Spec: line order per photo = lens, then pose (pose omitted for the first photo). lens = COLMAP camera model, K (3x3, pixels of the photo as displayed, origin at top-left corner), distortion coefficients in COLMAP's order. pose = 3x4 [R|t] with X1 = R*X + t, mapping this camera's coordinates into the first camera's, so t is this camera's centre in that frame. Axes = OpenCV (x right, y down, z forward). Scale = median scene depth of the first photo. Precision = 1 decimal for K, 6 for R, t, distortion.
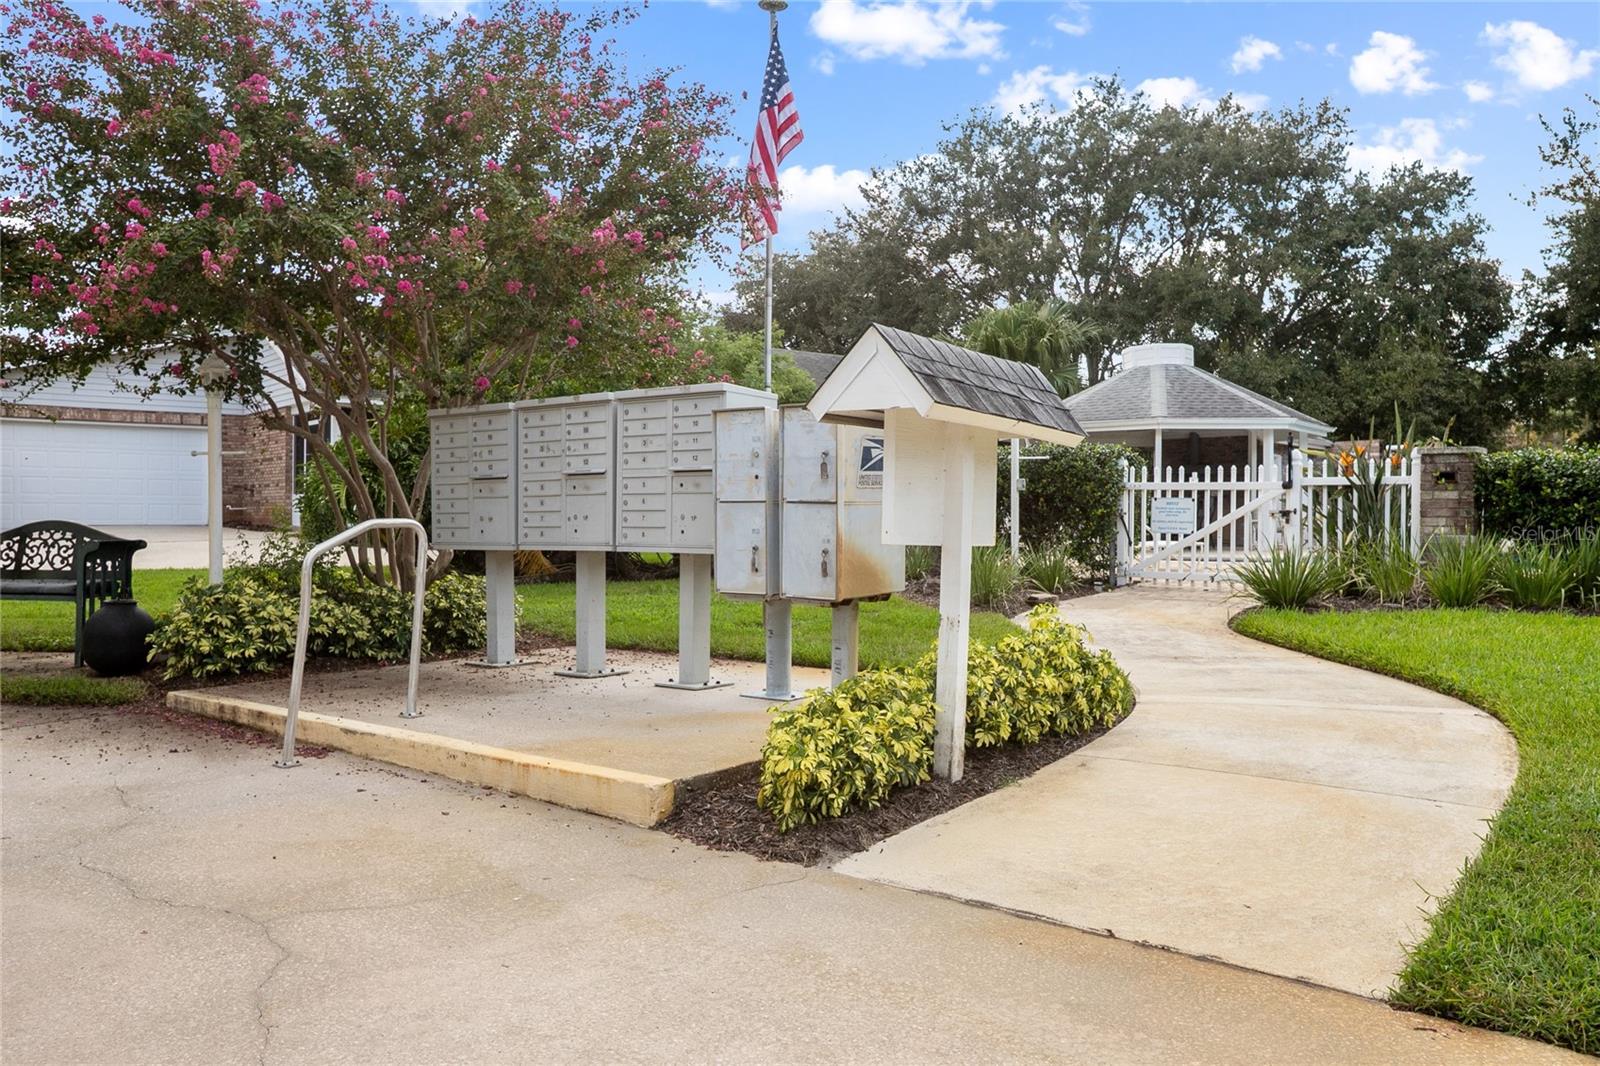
lens RADIAL K [[1268.4, 0, 800.0], [0, 1268.4, 533.0], [0, 0, 1]] dist [-0.001092, -0.001184]
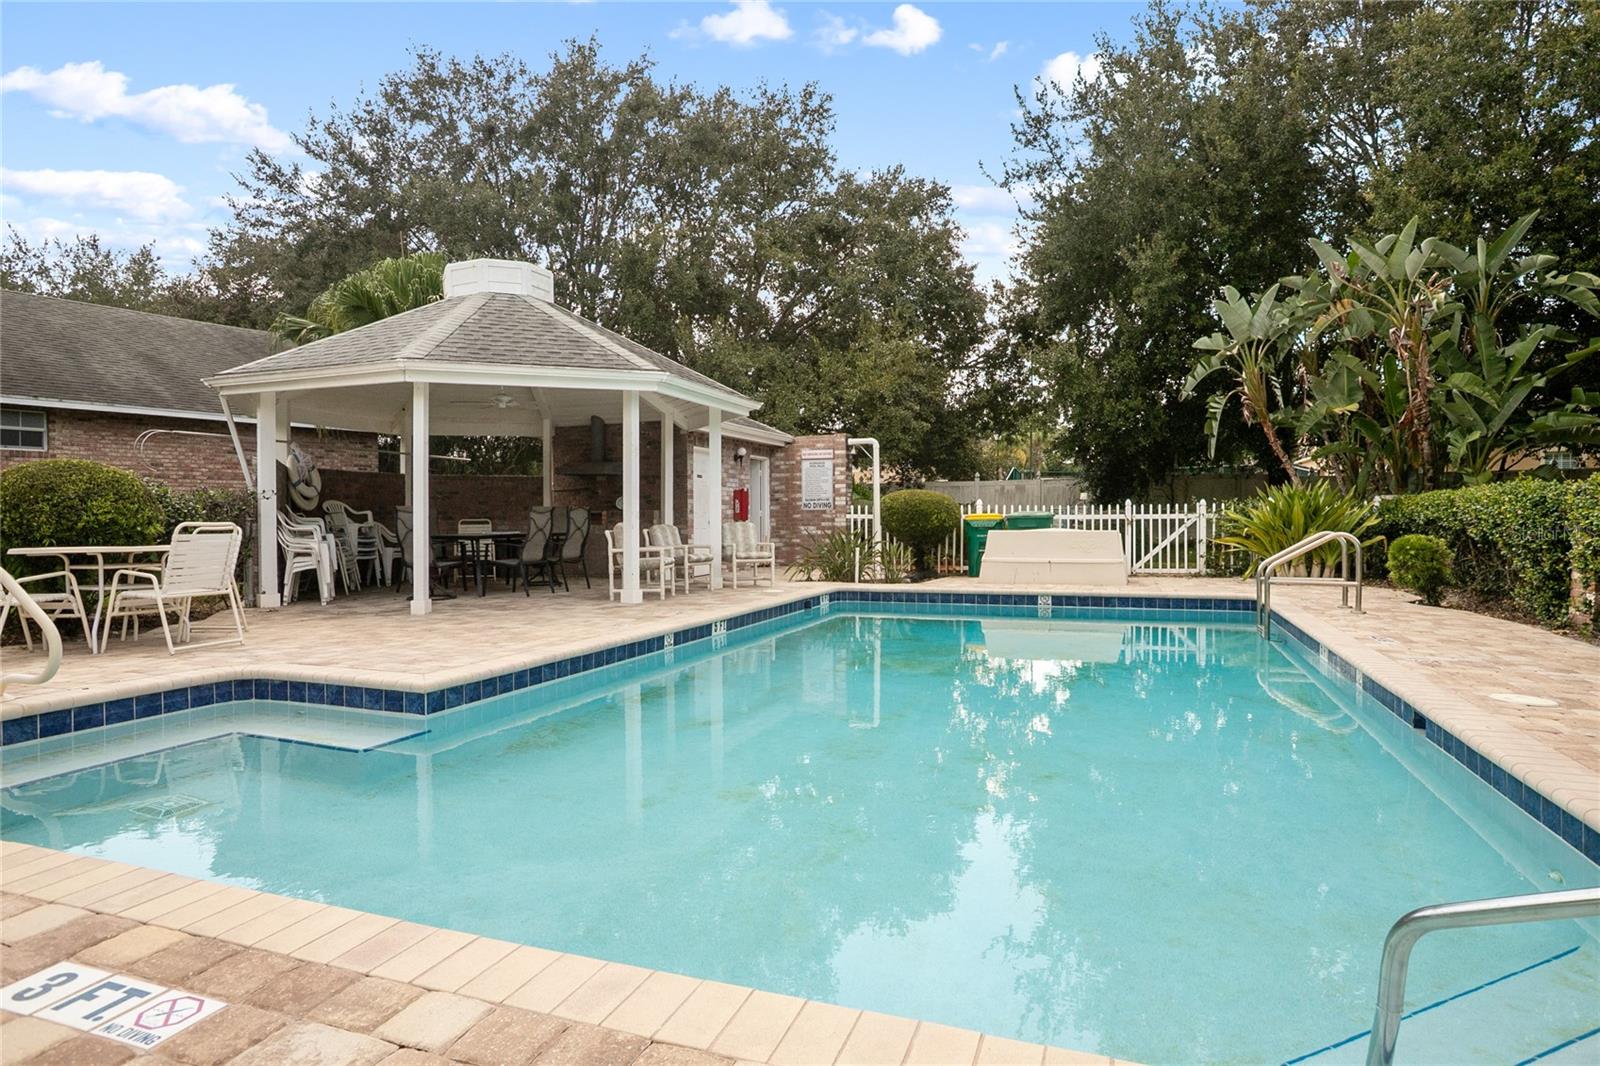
lens RADIAL K [[924.6, 0, 800.0], [0, 924.6, 533.0], [0, 0, 1]] dist [-0.017116, 0.001850]
pose [[0.950753, -0.015858, 0.309544, 0.189322], [0.013659, 0.999864, 0.009269, -0.011795], [-0.309649, -0.004585, 0.950840, 0.344895]]
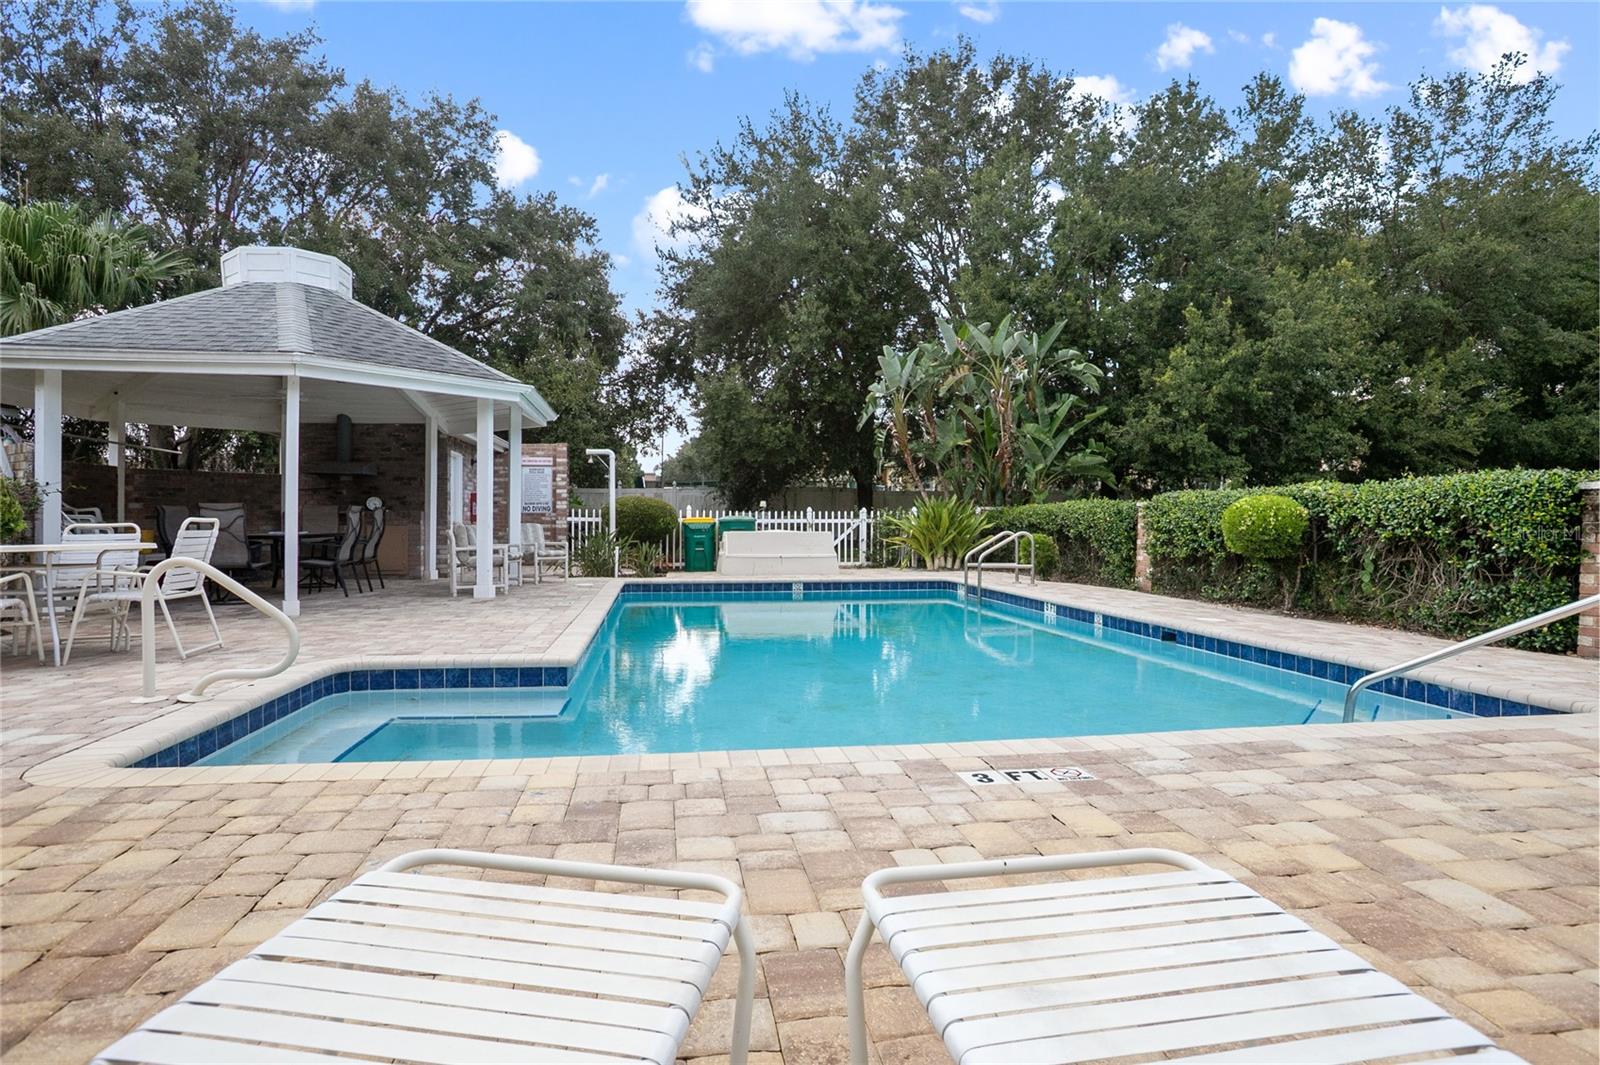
lens RADIAL K [[879.9, 0, 797.8], [0, 879.9, 518.0], [0, 0, 1]] dist [-0.006520, -0.000424]
pose [[0.683260, -0.002310, 0.730171, 0.090021], [0.010217, 0.999927, -0.006398, -0.011799], [-0.730104, 0.011831, 0.683234, 0.359862]]
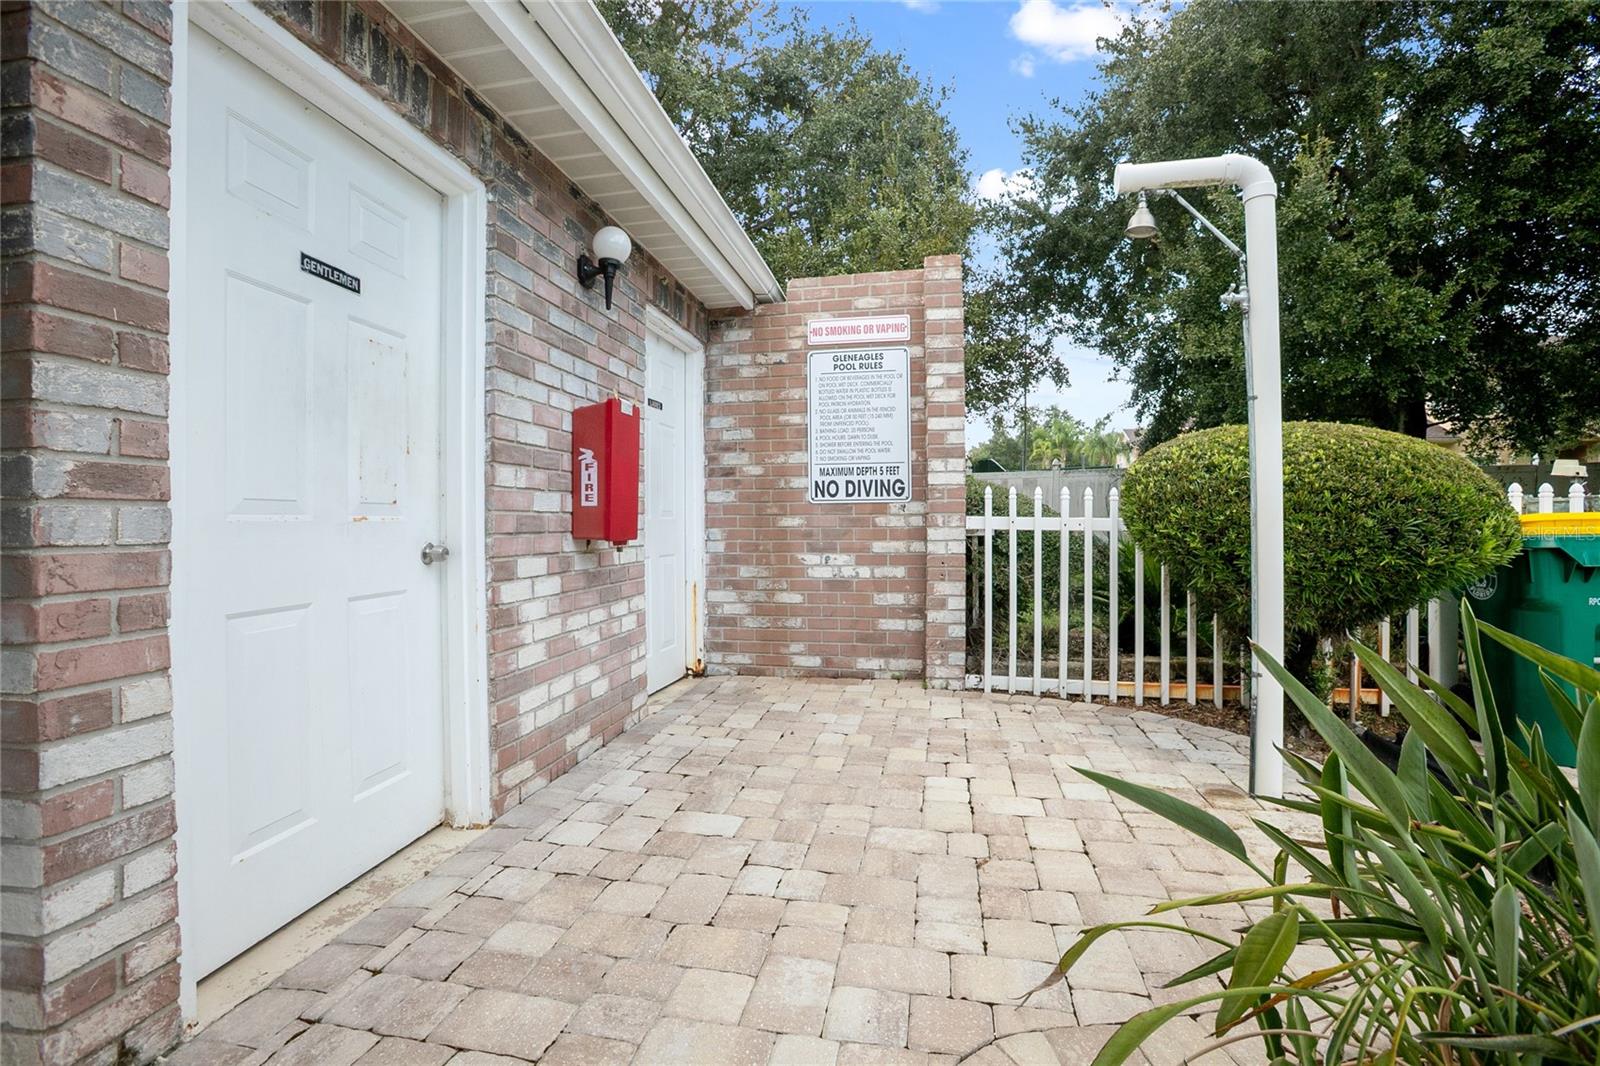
lens RADIAL K [[725.1, 0, 800.0], [0, 725.1, 533.0], [0, 0, 1]] dist [-0.000349, -0.000007]
pose [[0.887725, -0.015054, 0.460128, 0.282018], [0.012918, 0.999886, 0.007791, -0.015250], [-0.460193, -0.000973, 0.887818, 0.694753]]
